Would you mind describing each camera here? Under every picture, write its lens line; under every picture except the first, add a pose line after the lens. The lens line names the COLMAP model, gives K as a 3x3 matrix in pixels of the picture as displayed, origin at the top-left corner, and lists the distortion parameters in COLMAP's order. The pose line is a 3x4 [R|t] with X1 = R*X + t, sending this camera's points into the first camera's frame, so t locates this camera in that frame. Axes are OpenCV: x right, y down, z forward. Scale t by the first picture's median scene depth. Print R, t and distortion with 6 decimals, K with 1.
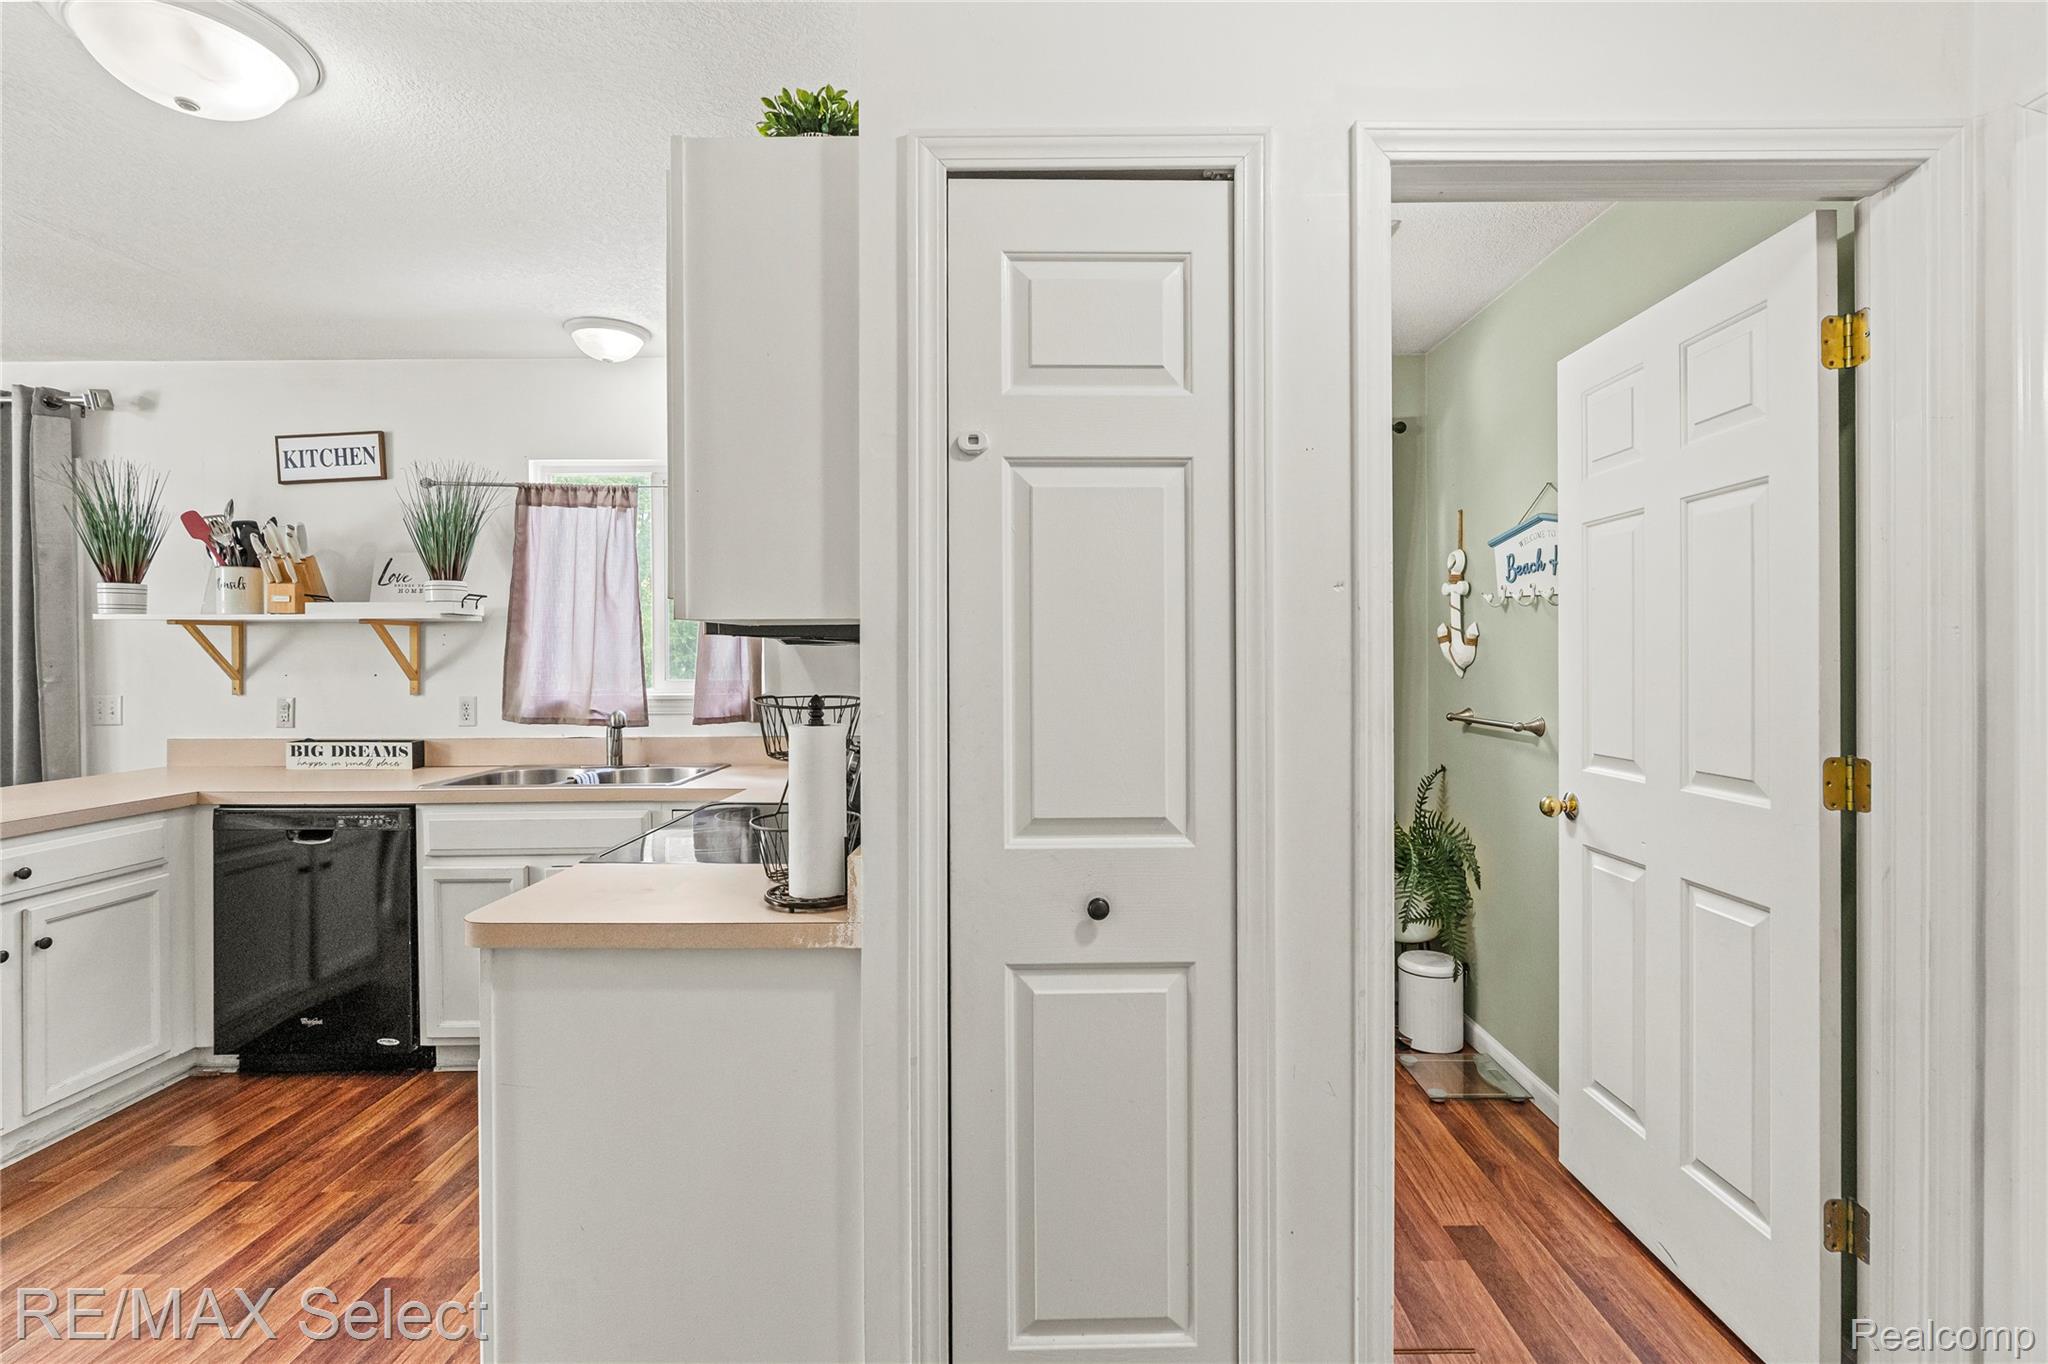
lens RADIAL K [[934.3, 0, 1023.6], [0, 934.3, 659.4], [0, 0, 1]] dist [-0.002592, -0.000551]
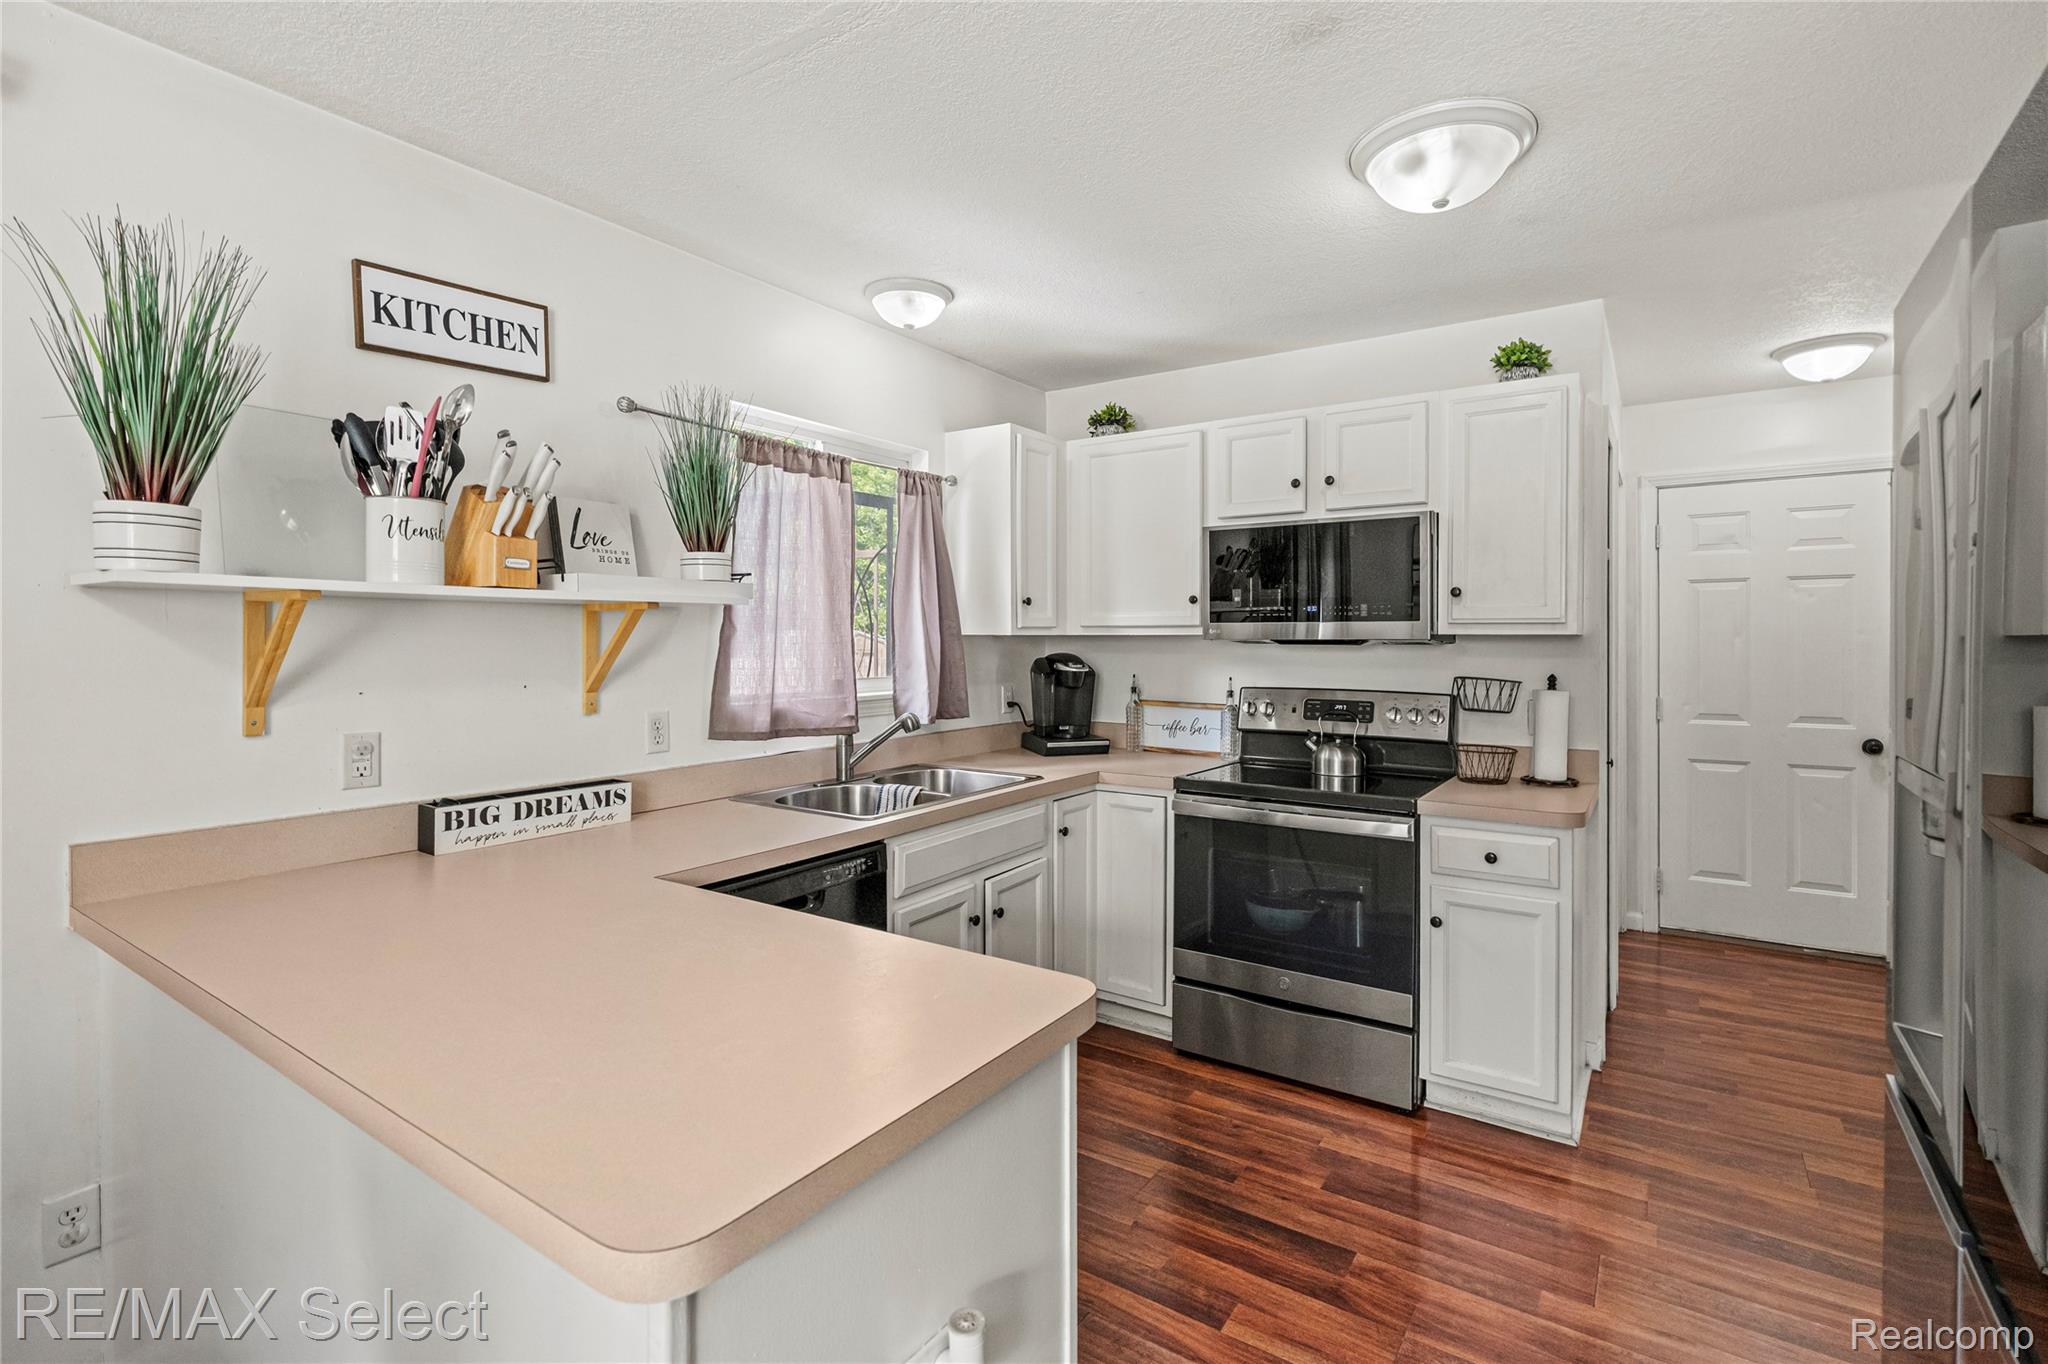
lens RADIAL K [[937.6, 0, 1044.5], [0, 937.6, 648.7], [0, 0, 1]] dist [-0.004818, 0.000606]
pose [[0.555186, -0.007195, 0.831695, -1.060898], [0.001625, 0.999970, 0.007566, -0.013828], [-0.831725, -0.002849, 0.555181, 0.364167]]
